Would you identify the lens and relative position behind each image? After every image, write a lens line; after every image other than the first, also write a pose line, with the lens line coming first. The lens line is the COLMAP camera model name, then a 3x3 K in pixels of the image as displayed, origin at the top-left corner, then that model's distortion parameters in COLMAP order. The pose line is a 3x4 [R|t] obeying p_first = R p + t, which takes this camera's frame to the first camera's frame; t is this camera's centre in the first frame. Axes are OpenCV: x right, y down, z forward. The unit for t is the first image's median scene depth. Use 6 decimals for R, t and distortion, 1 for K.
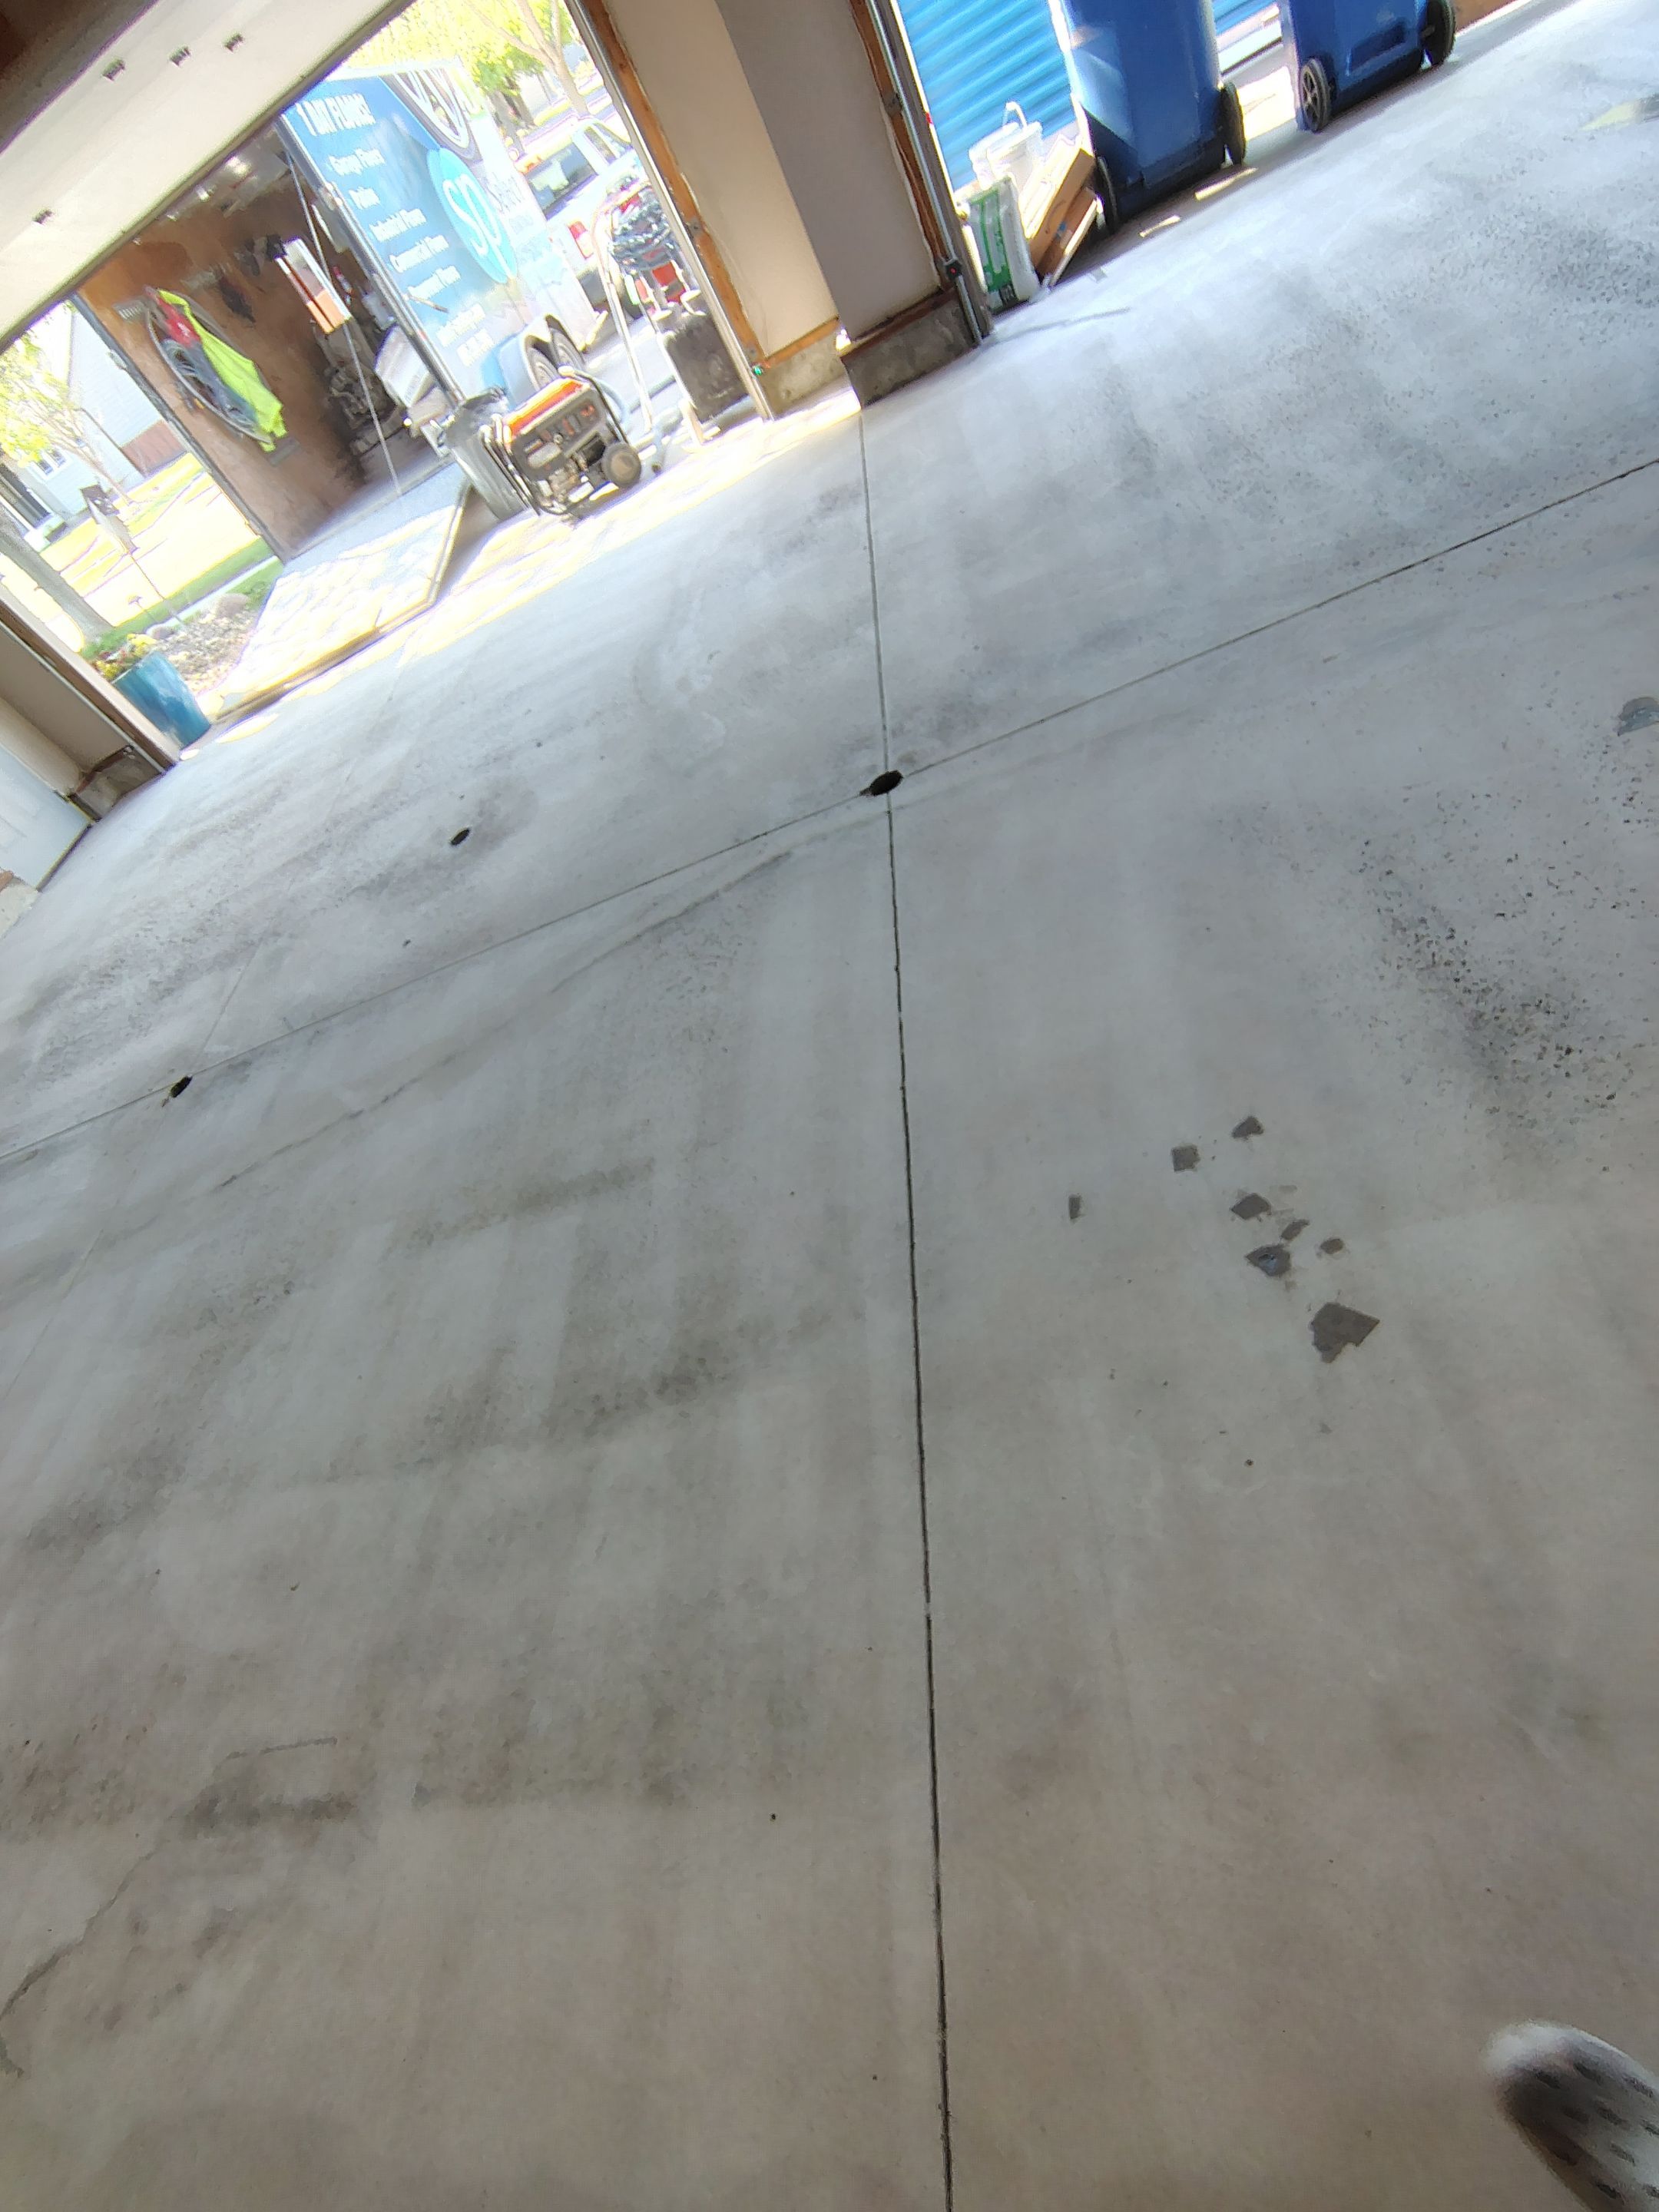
lens RADIAL K [[1050.2, 0, 832.0], [0, 1050.2, 1106.0], [0, 0, 1]] dist [-0.009074, -0.000171]
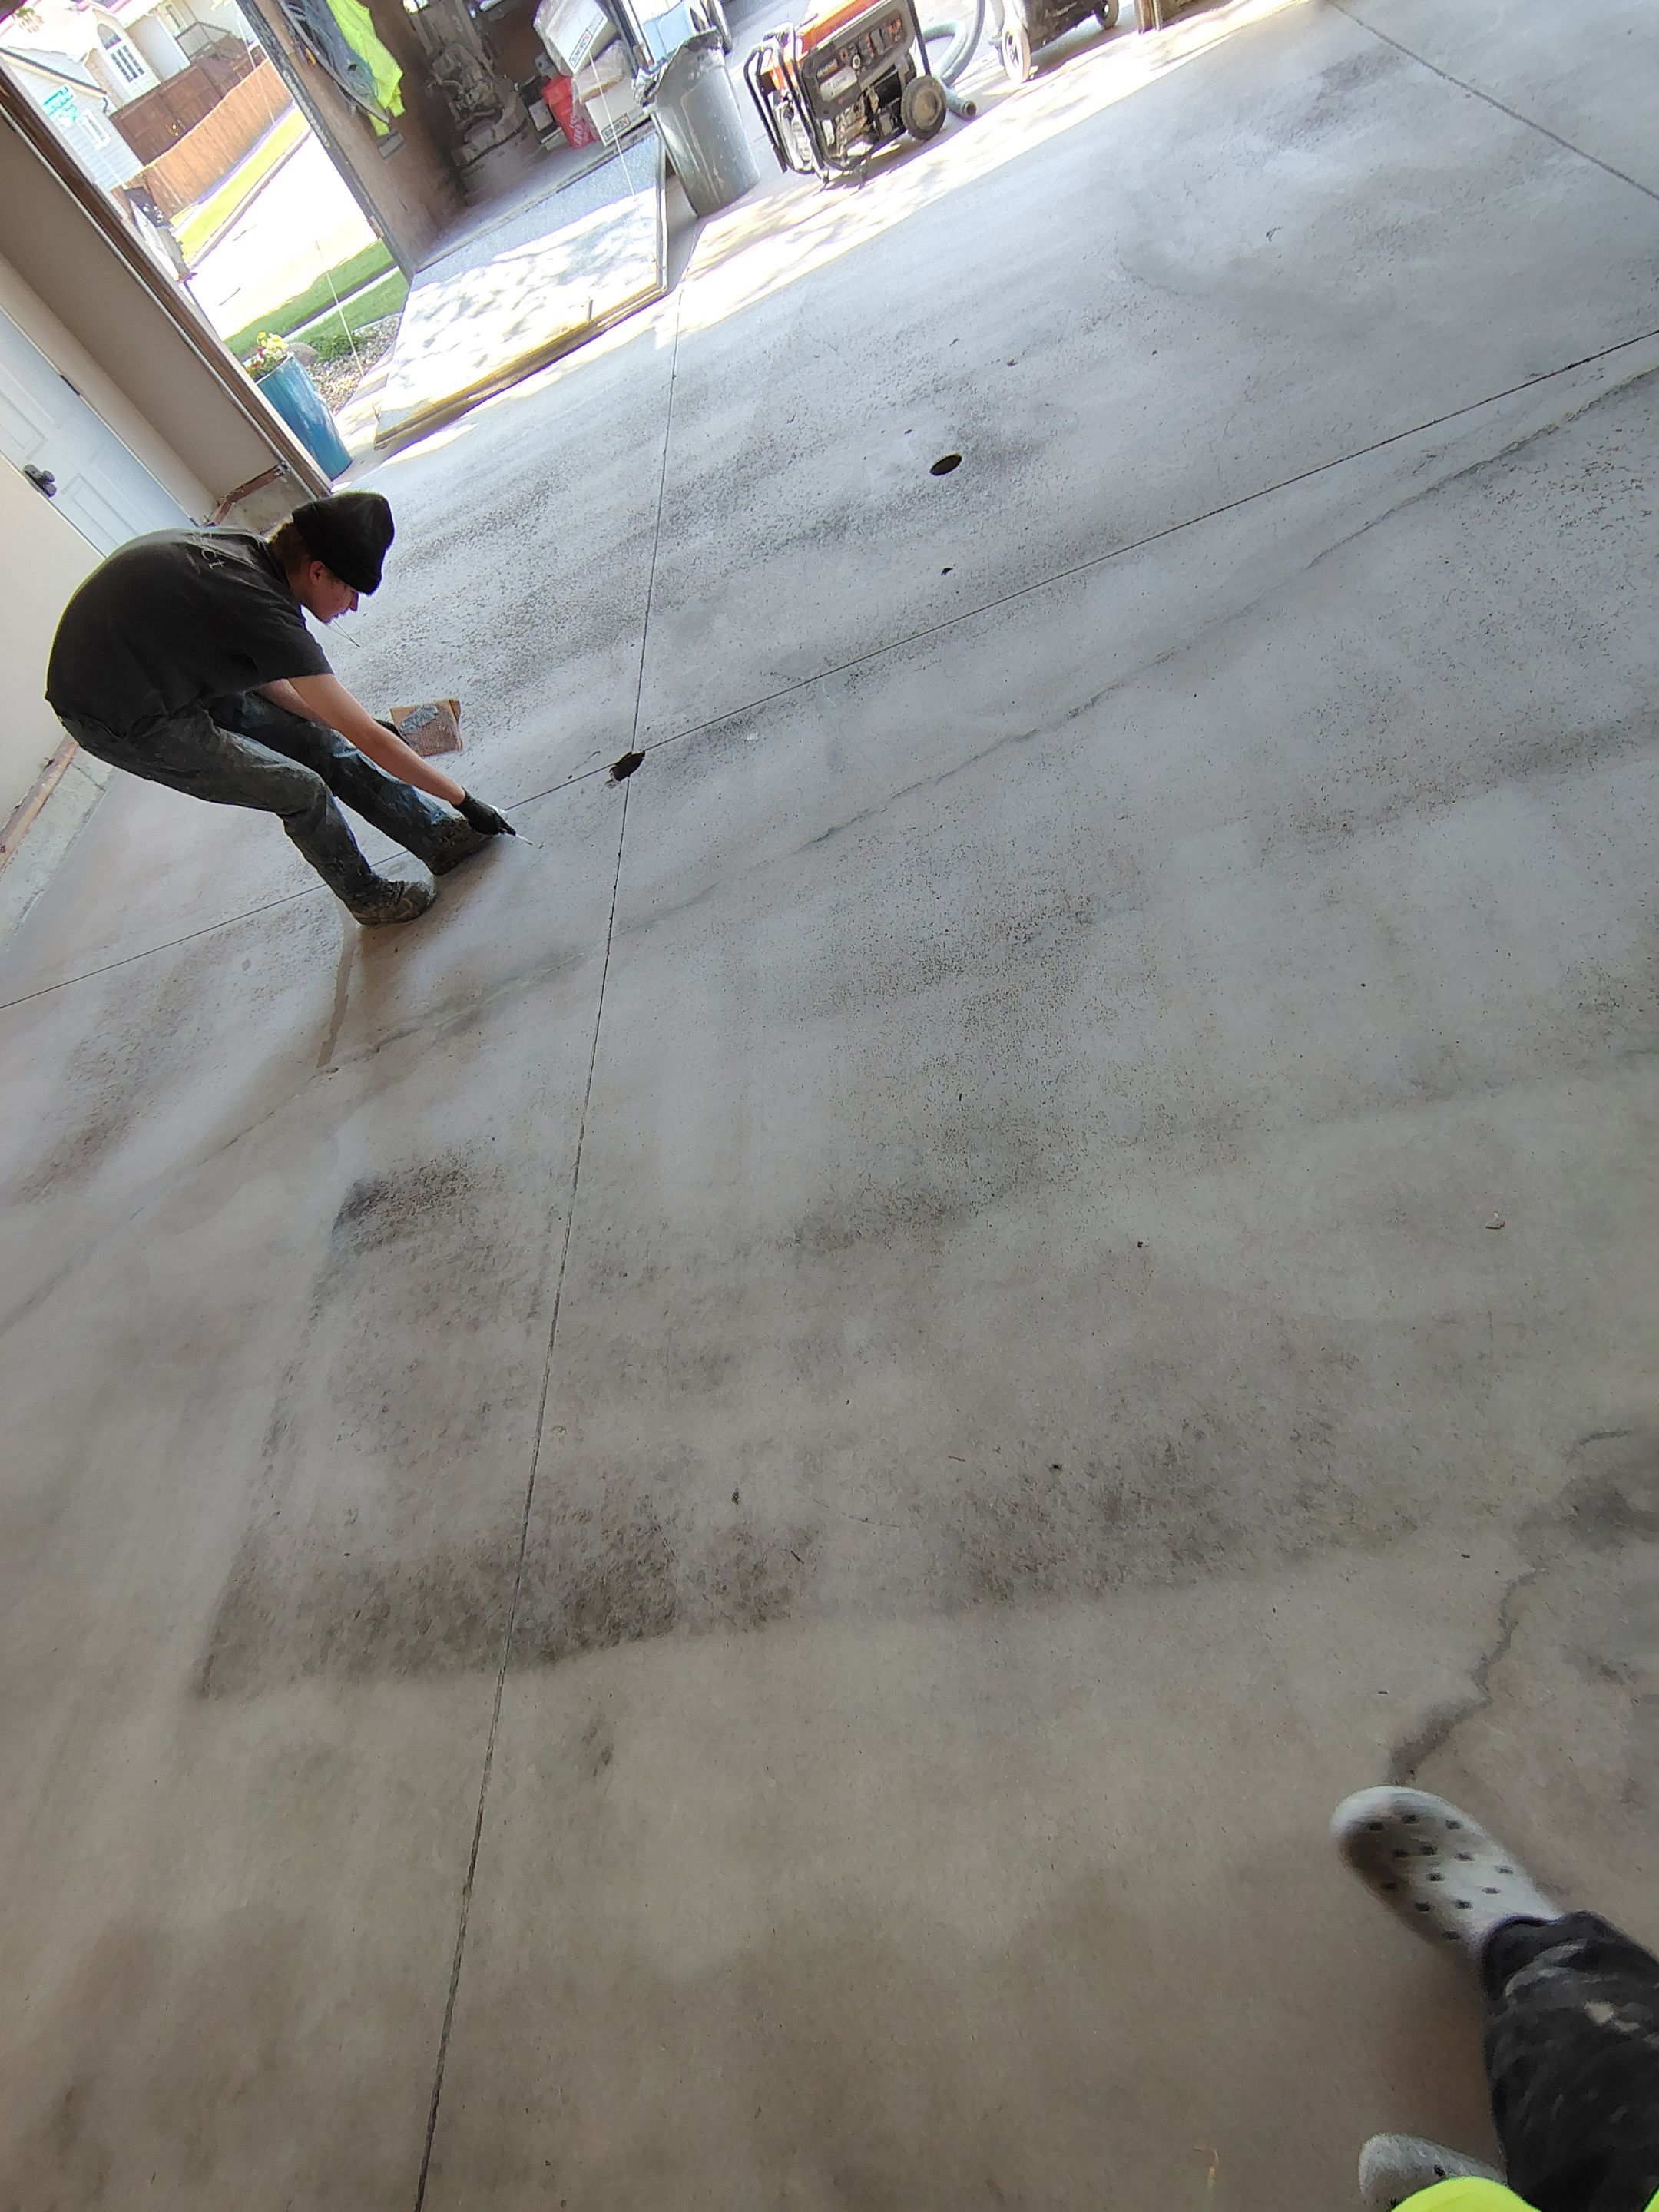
lens RADIAL K [[1050.2, 0, 828.2], [0, 1050.2, 1115.9], [0, 0, 1]] dist [-0.009074, -0.000171]
pose [[0.998225, -0.002444, 0.059502, -0.367964], [-0.002789, 0.996143, 0.087695, 0.123145], [-0.059487, -0.087705, 0.994369, 0.132080]]
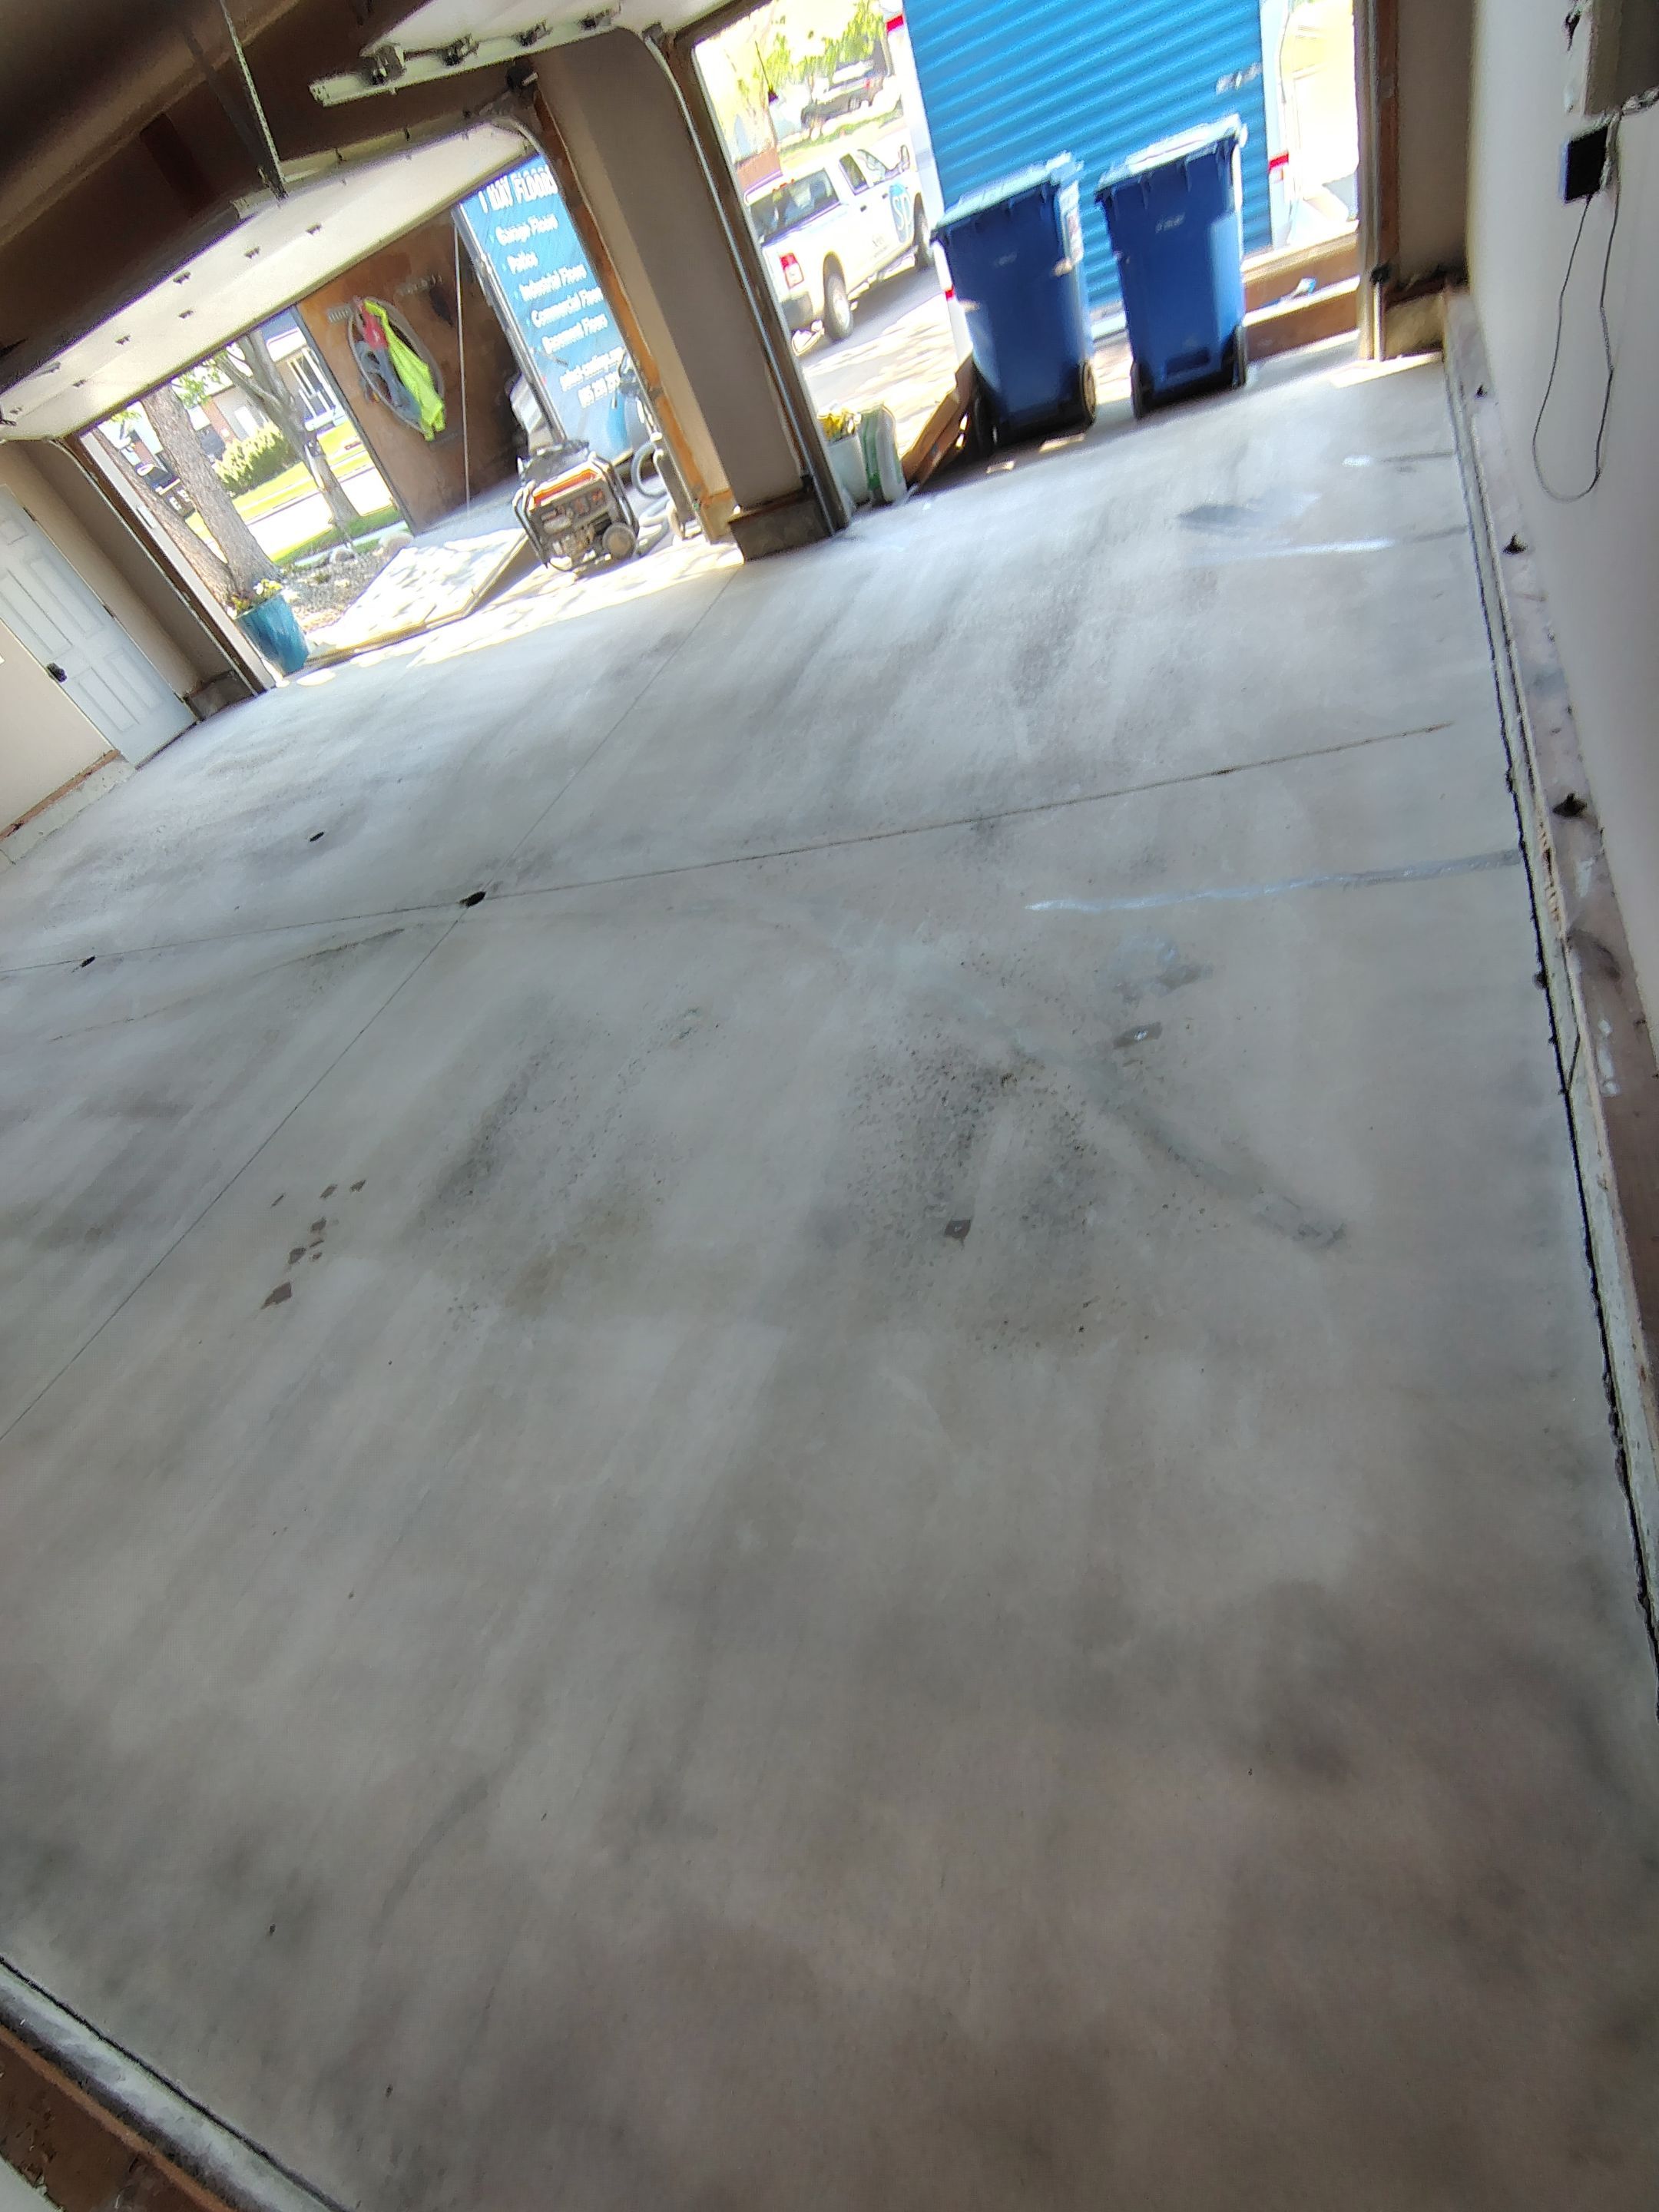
lens RADIAL K [[1050.2, 0, 826.8], [0, 1050.2, 1095.7], [0, 0, 1]] dist [-0.009074, -0.000171]
pose [[0.950673, 0.275736, -0.142094, 0.428732], [-0.271290, 0.961190, 0.050156, -0.134834], [0.150409, -0.009133, 0.988582, -0.197346]]
